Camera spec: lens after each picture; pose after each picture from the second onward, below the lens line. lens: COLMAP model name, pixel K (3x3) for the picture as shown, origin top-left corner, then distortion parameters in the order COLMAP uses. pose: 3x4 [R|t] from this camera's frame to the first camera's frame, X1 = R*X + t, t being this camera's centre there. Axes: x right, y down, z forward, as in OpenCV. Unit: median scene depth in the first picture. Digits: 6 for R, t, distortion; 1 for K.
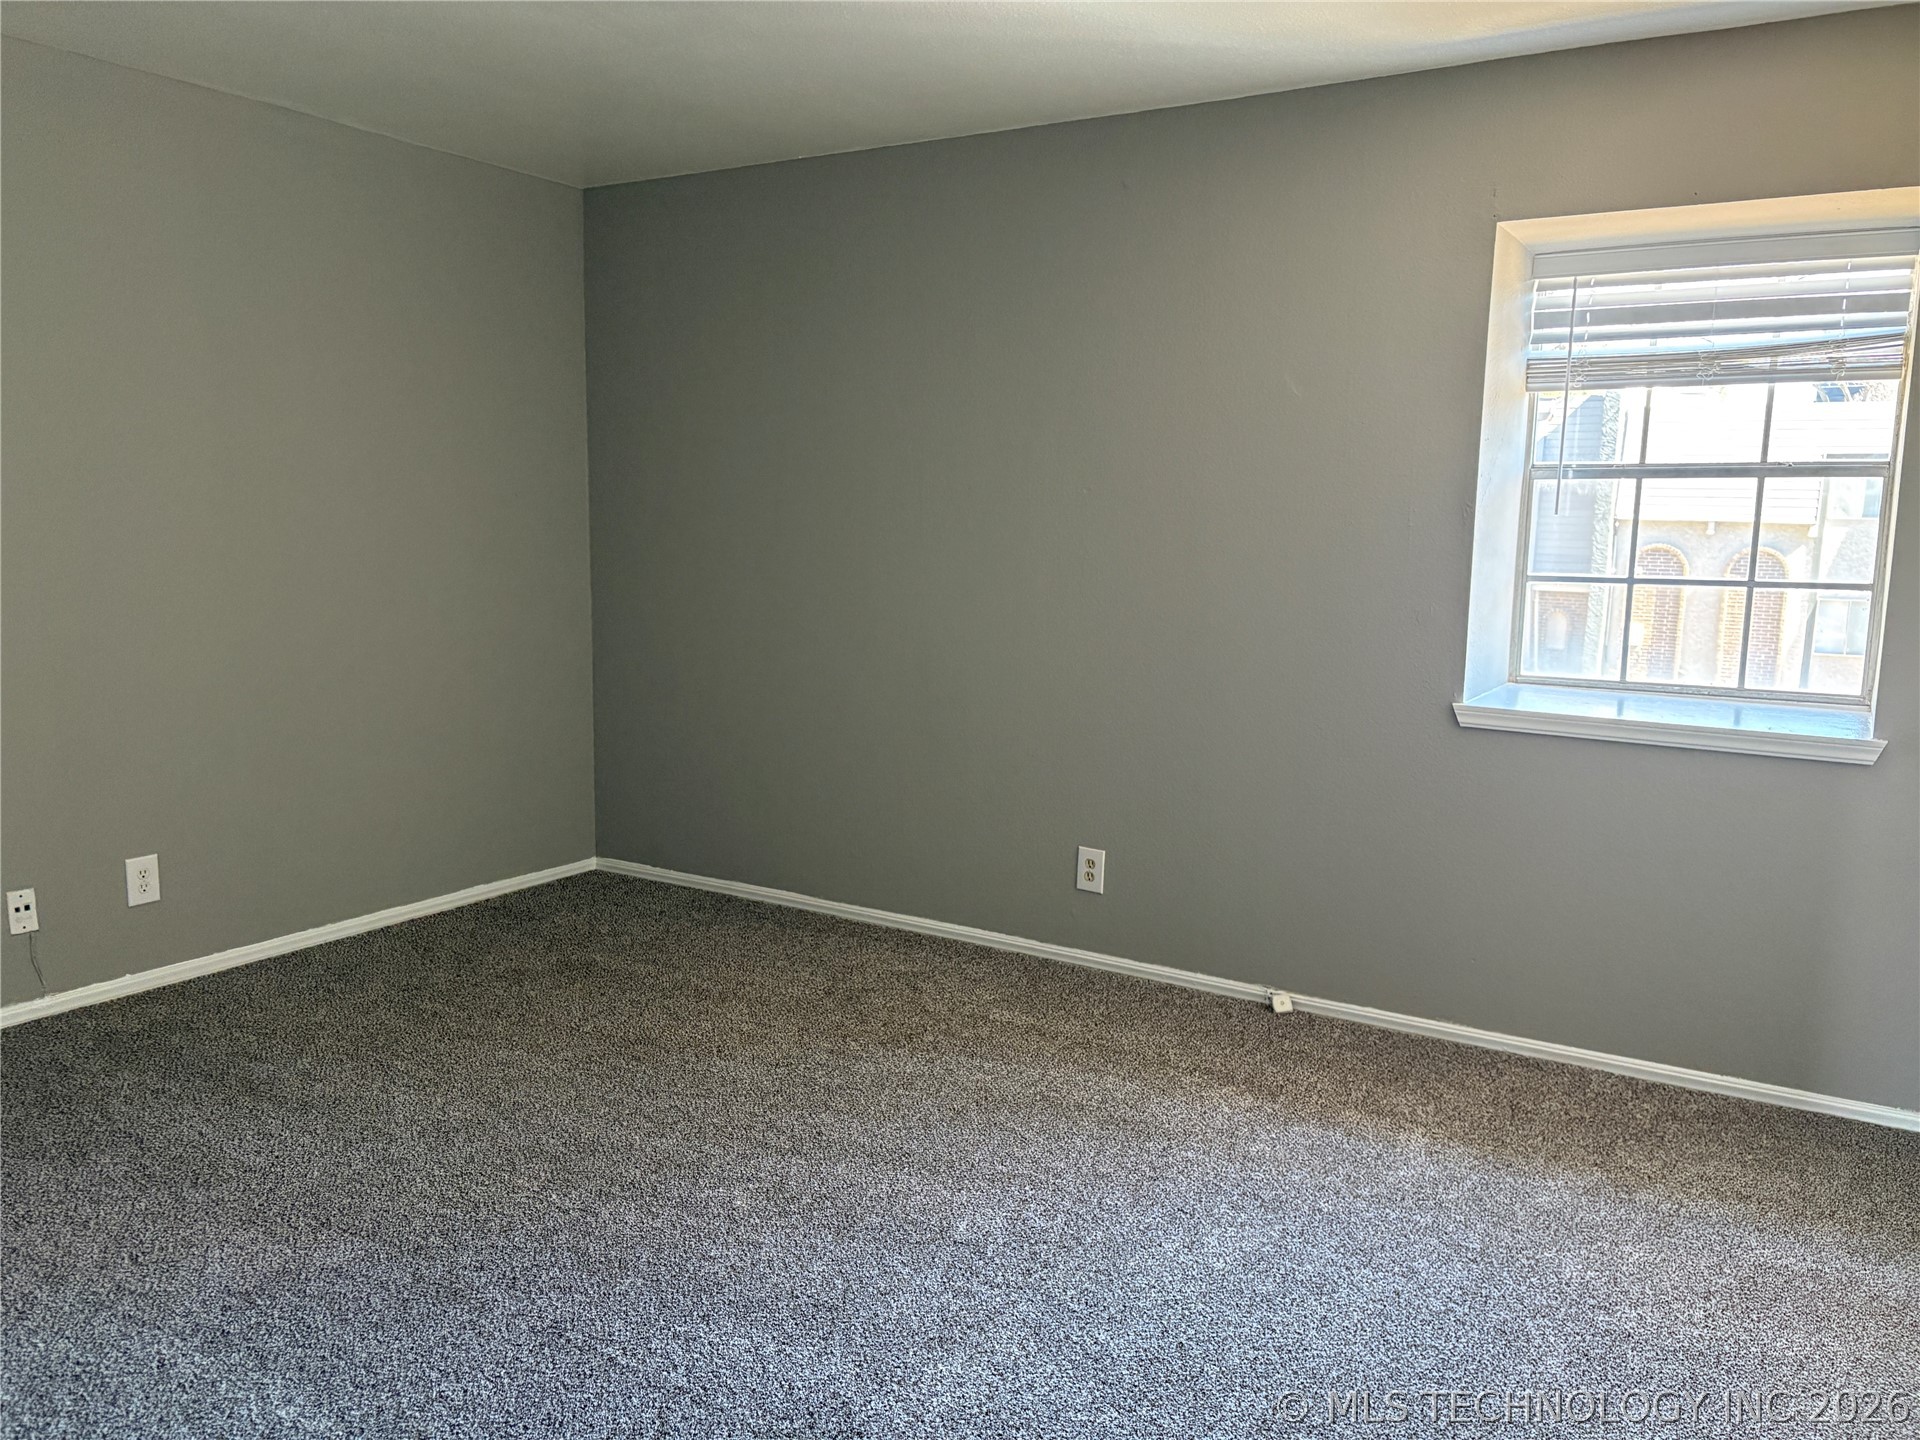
lens RADIAL K [[1467.0, 0, 967.4], [0, 1467.0, 731.9], [0, 0, 1]] dist [0.039308, -0.042632]
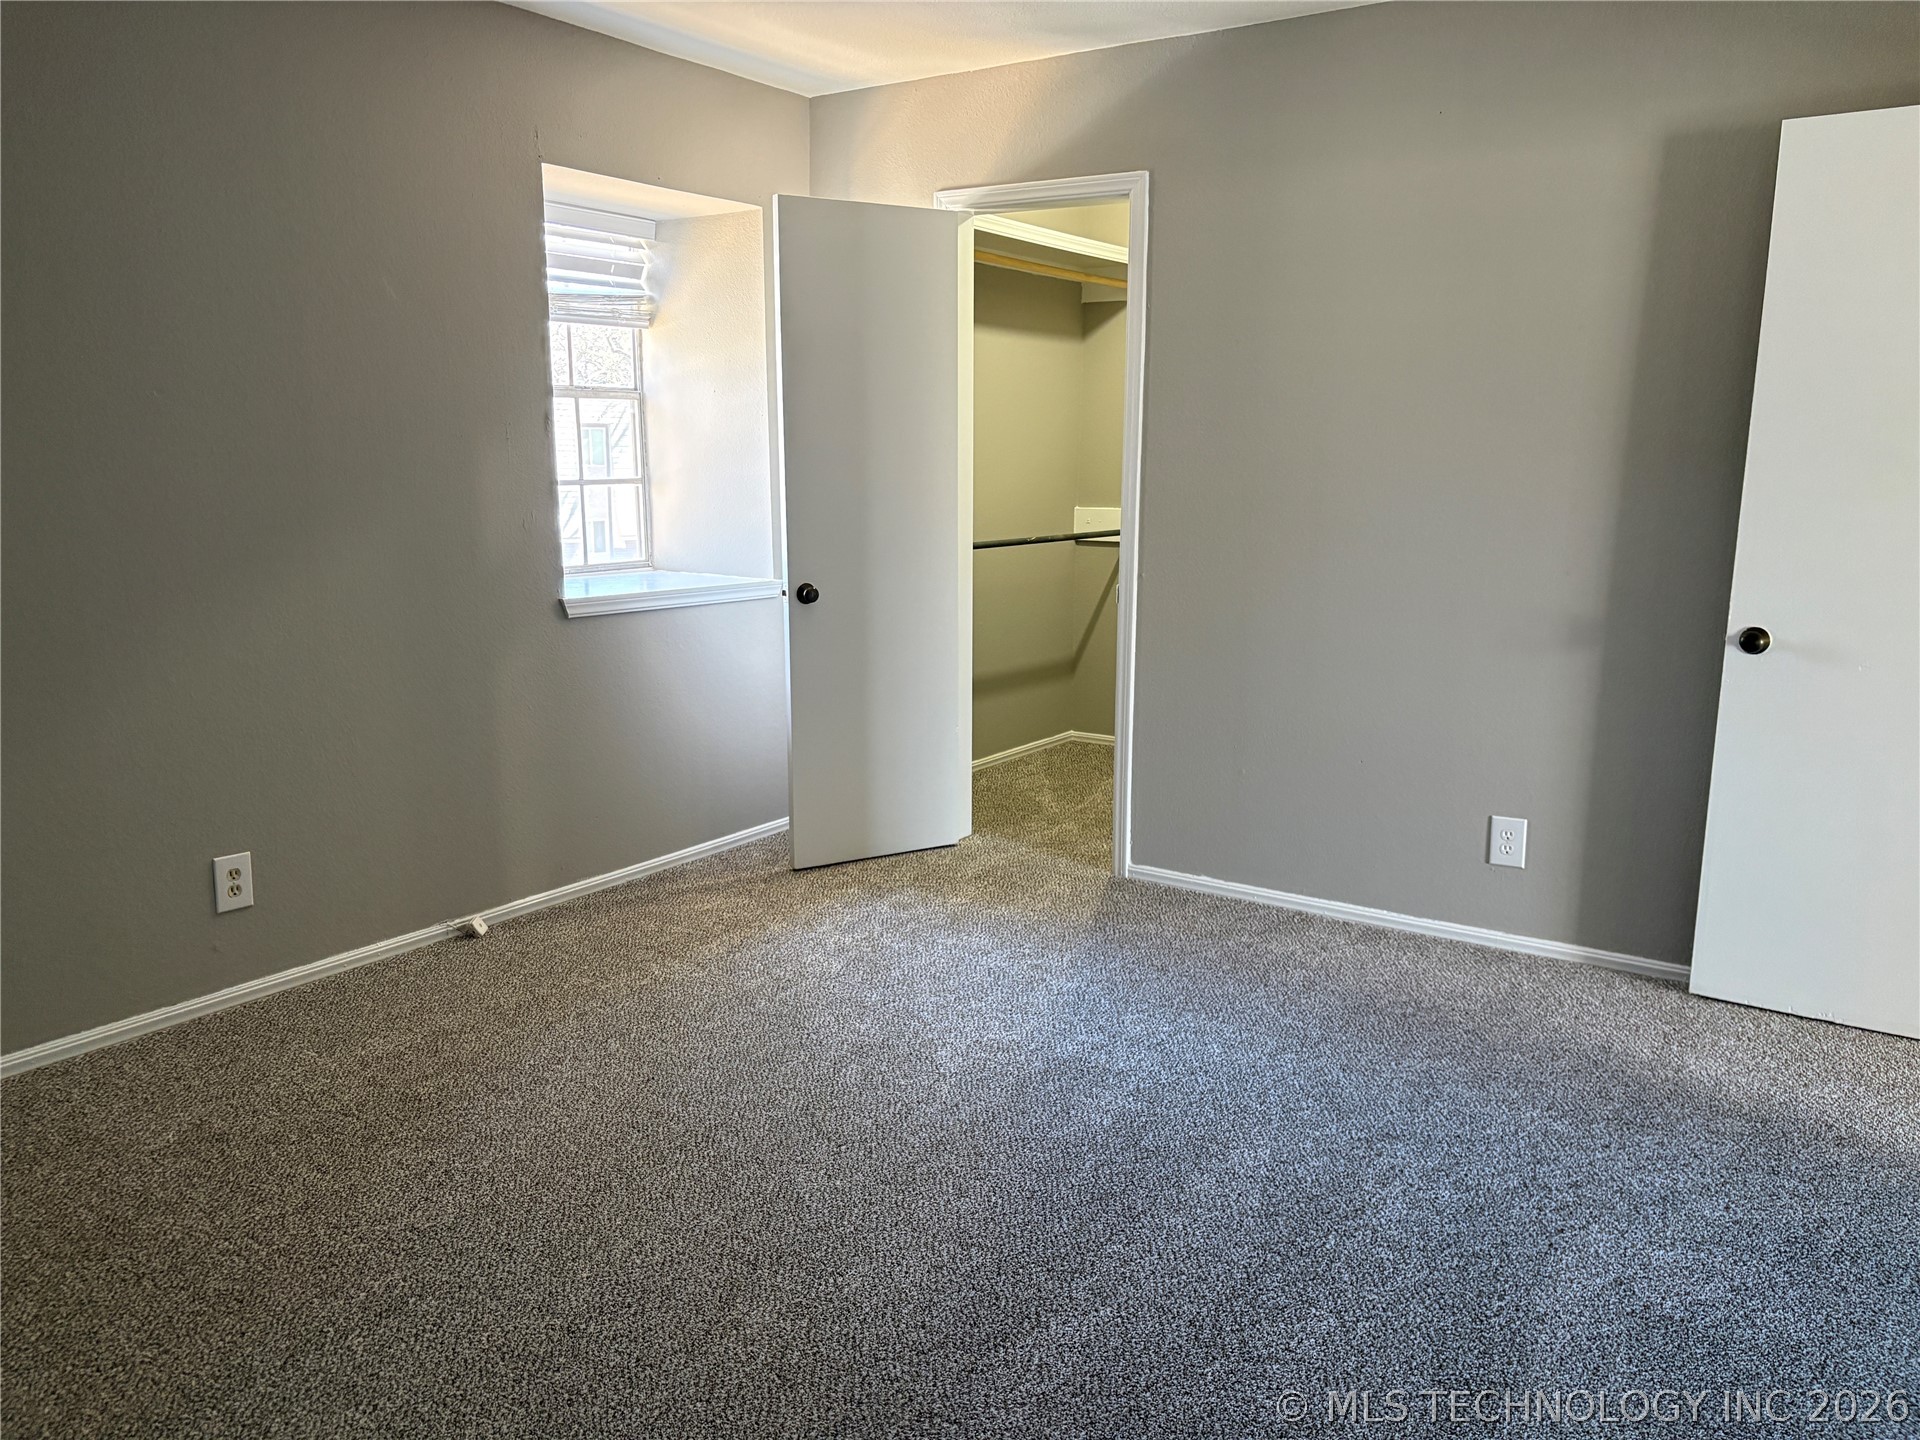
lens RADIAL K [[1467.0, 0, 968.2], [0, 1467.0, 715.0], [0, 0, 1]] dist [0.039308, -0.042632]
pose [[0.063658, -0.200044, 0.977717, -0.752617], [0.156056, 0.969647, 0.188232, -0.094740], [-0.985695, 0.140596, 0.092944, 0.595746]]
